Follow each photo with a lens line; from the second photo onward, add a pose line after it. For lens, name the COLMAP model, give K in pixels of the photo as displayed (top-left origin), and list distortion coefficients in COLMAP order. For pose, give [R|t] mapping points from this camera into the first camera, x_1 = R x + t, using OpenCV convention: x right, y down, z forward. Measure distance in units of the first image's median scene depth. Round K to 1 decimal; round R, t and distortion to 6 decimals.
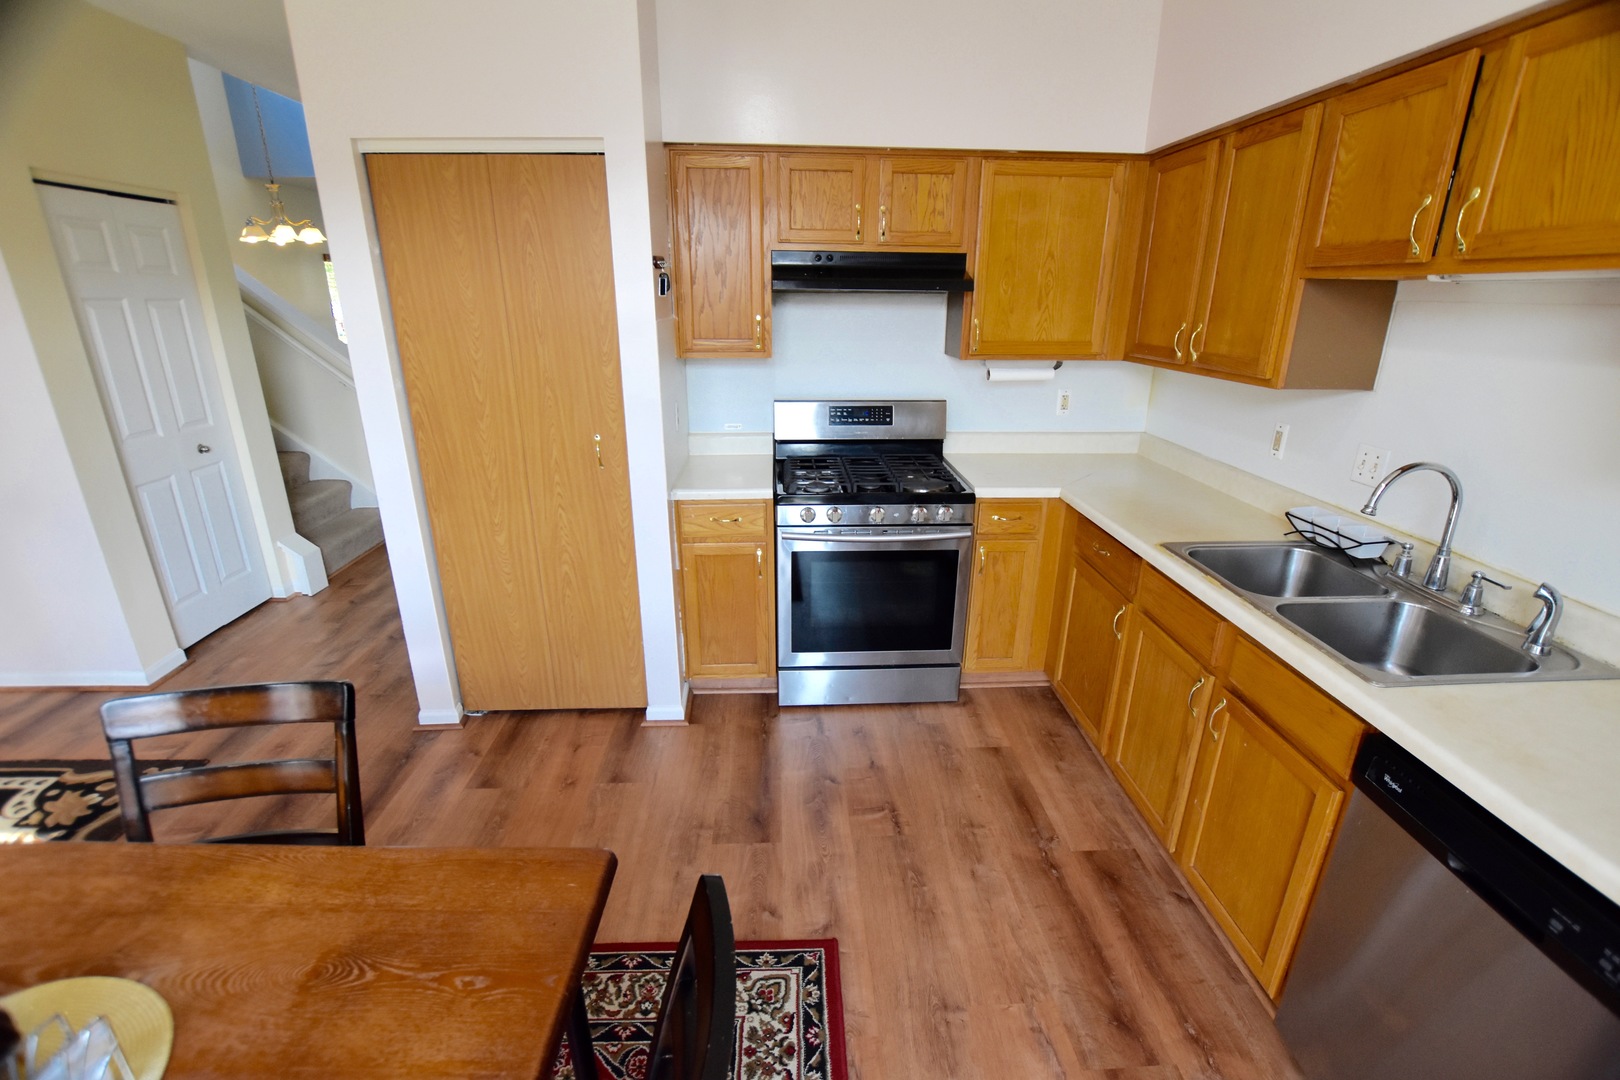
lens RADIAL K [[714.2, 0, 813.4], [0, 714.2, 545.5], [0, 0, 1]] dist [-0.030614, 0.002873]
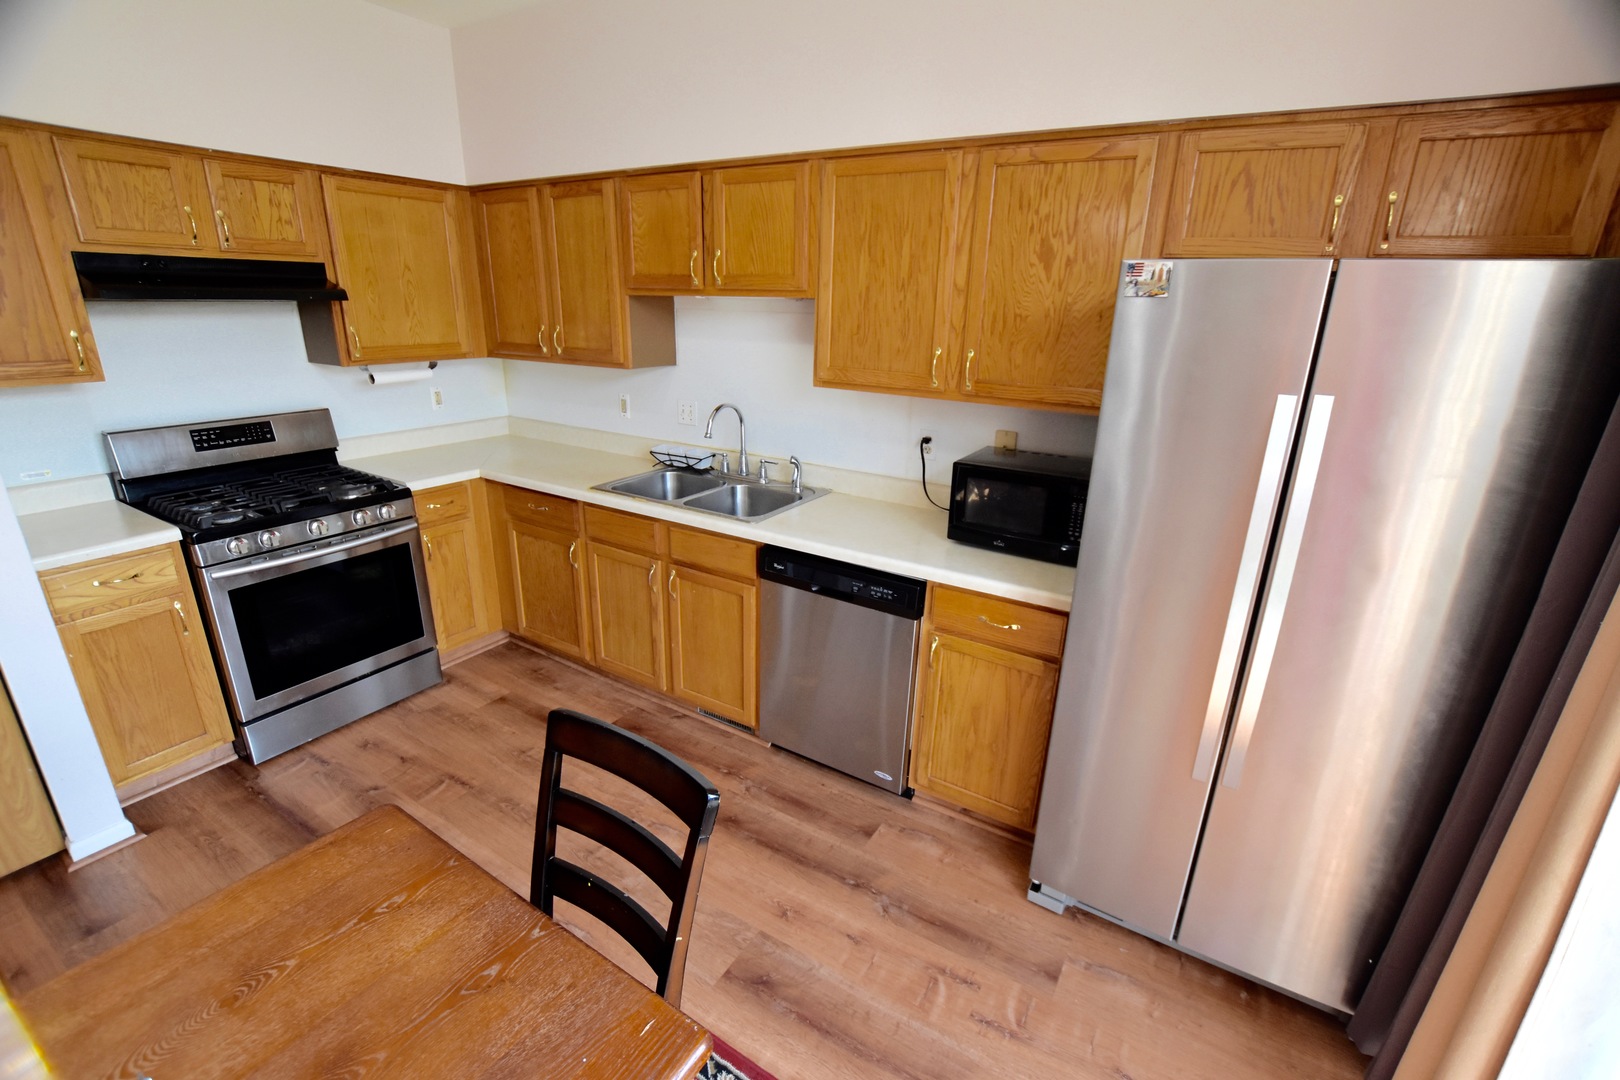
lens RADIAL K [[714.2, 0, 814.2], [0, 714.2, 547.3], [0, 0, 1]] dist [-0.030614, 0.002873]
pose [[0.562235, -0.261886, 0.784416, -0.330099], [0.252454, 0.957608, 0.138760, 0.022653], [-0.787502, 0.120014, 0.604515, -0.138304]]
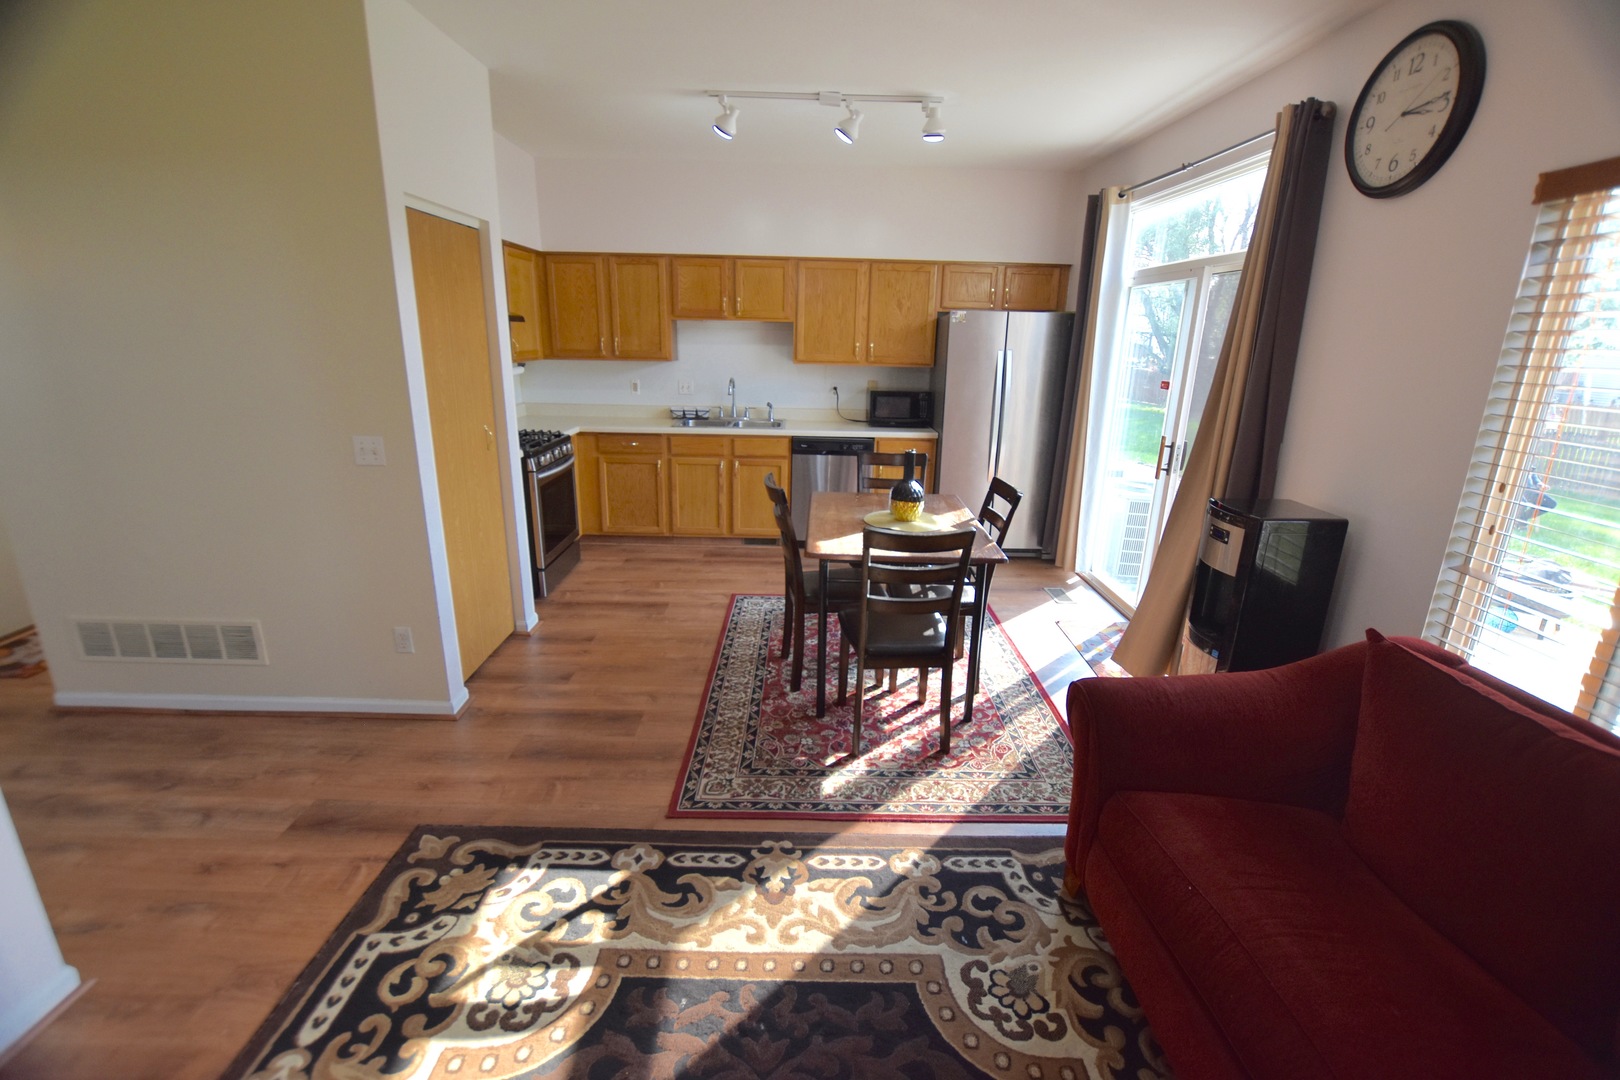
lens RADIAL K [[714.2, 0, 816.7], [0, 714.2, 545.4], [0, 0, 1]] dist [-0.030614, 0.002873]
pose [[0.028935, -0.291241, 0.956212, -1.731999], [0.309974, 0.912069, 0.268416, -0.117649], [-0.950305, 0.288634, 0.116668, 0.312796]]
